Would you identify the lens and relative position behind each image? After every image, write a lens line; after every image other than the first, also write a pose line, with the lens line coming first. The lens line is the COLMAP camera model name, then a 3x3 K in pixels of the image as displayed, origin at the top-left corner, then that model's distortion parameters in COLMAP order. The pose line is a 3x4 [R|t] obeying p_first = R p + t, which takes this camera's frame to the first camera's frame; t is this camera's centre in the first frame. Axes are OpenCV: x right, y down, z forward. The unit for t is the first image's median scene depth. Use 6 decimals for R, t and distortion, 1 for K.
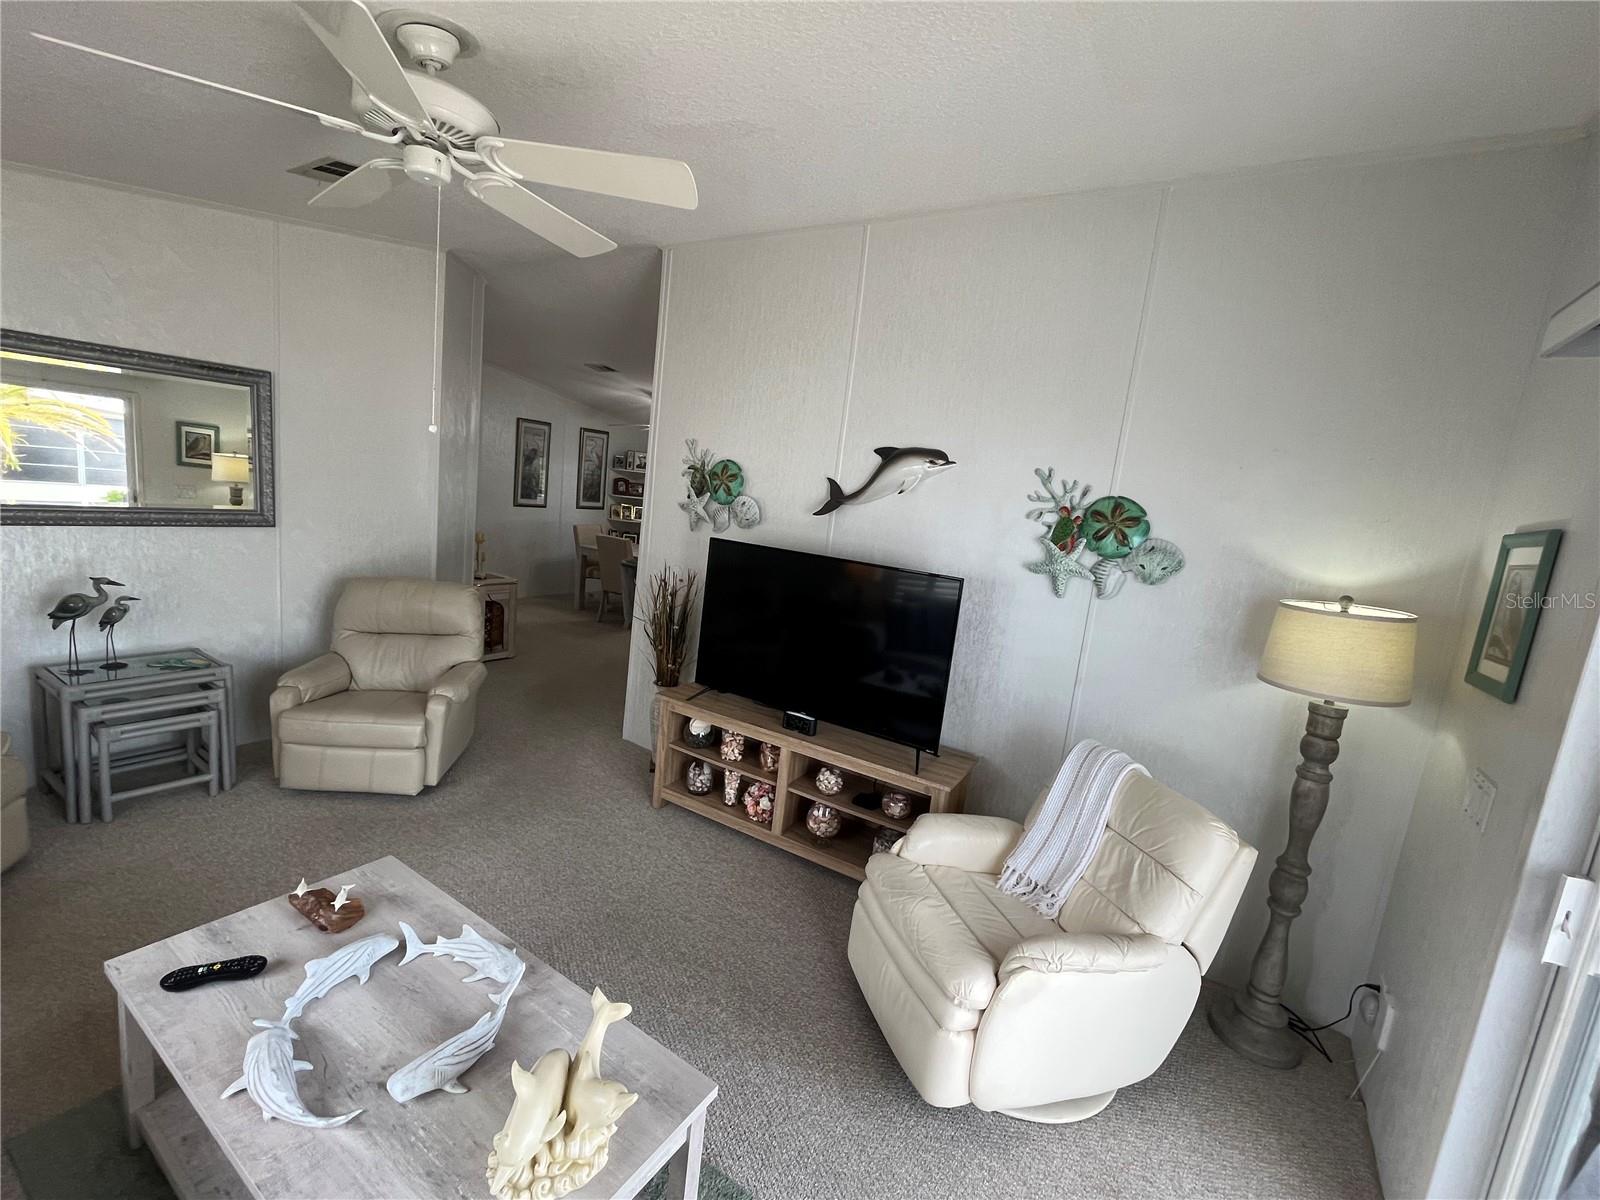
lens RADIAL K [[682.6, 0, 798.8], [0, 682.6, 603.7], [0, 0, 1]] dist [0.001479, 0.000369]
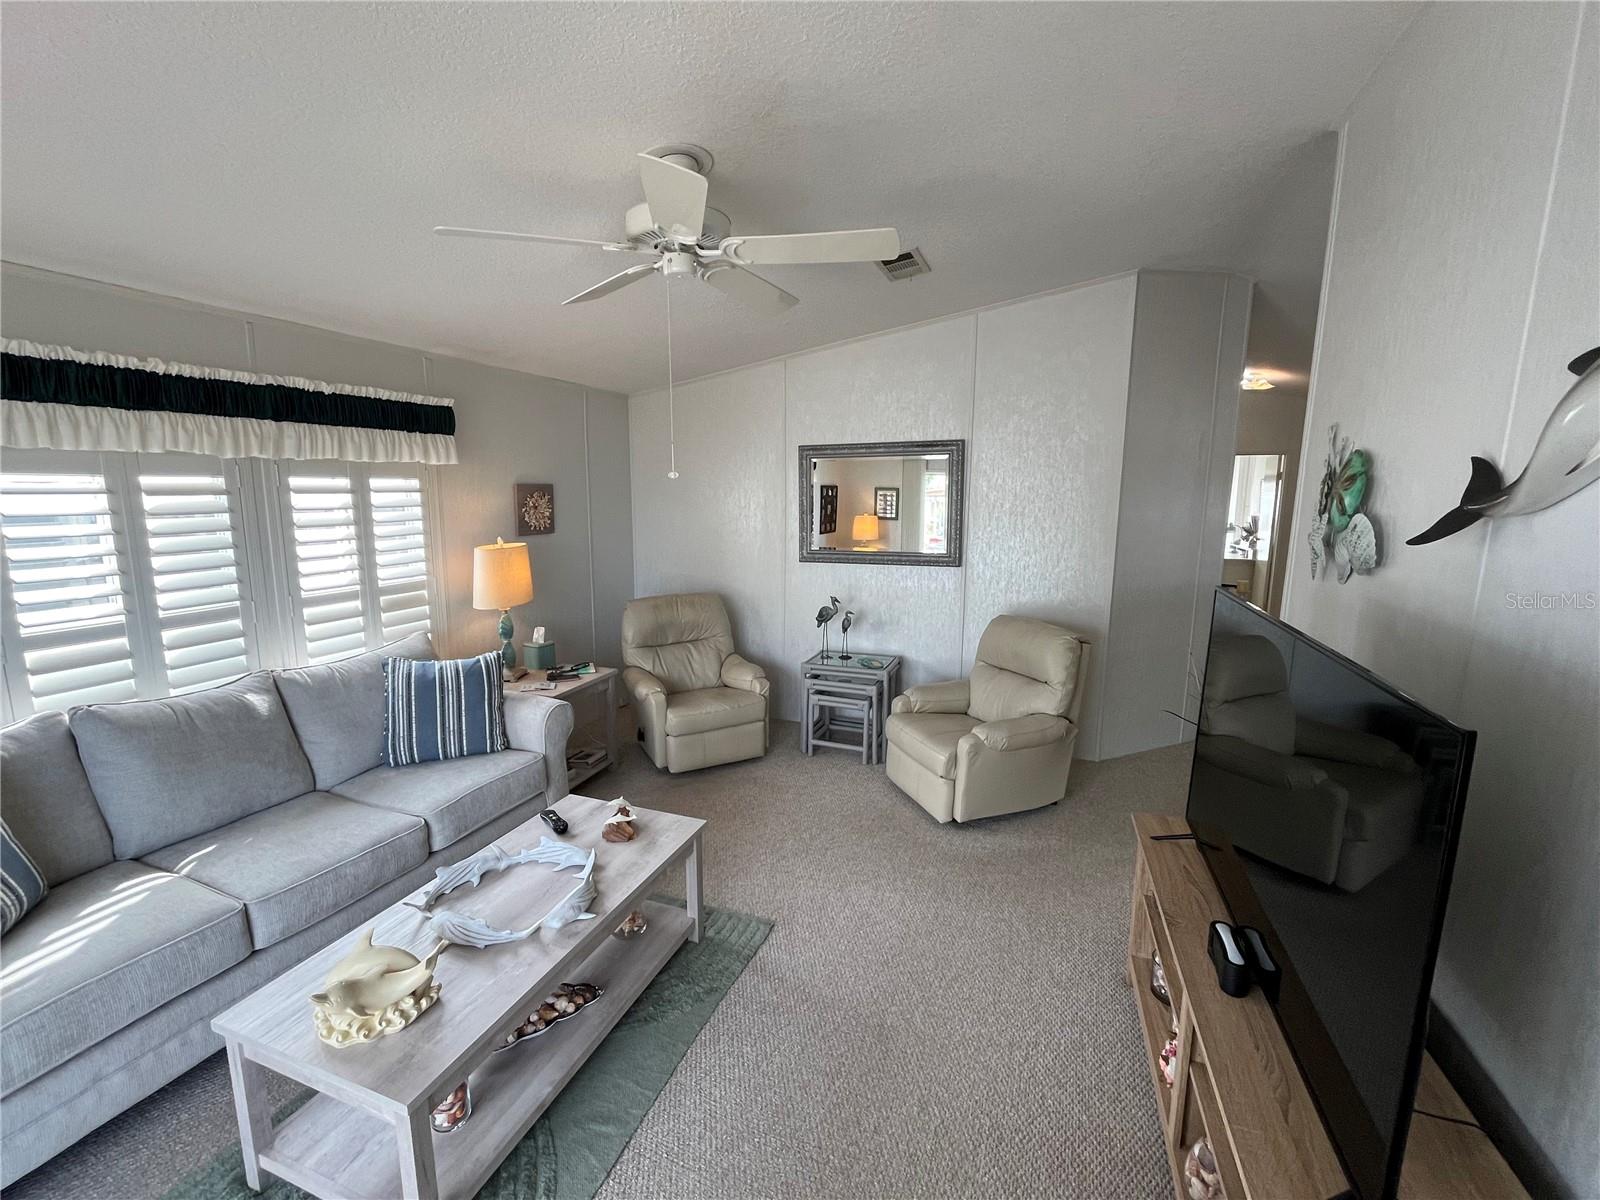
lens RADIAL K [[682.6, 0, 792.8], [0, 682.6, 604.1], [0, 0, 1]] dist [0.001479, 0.000369]
pose [[0.206398, 0.058267, -0.976732, 0.569890], [-0.135217, 0.990346, 0.030505, -0.072838], [0.969080, 0.125775, 0.212285, 0.768201]]
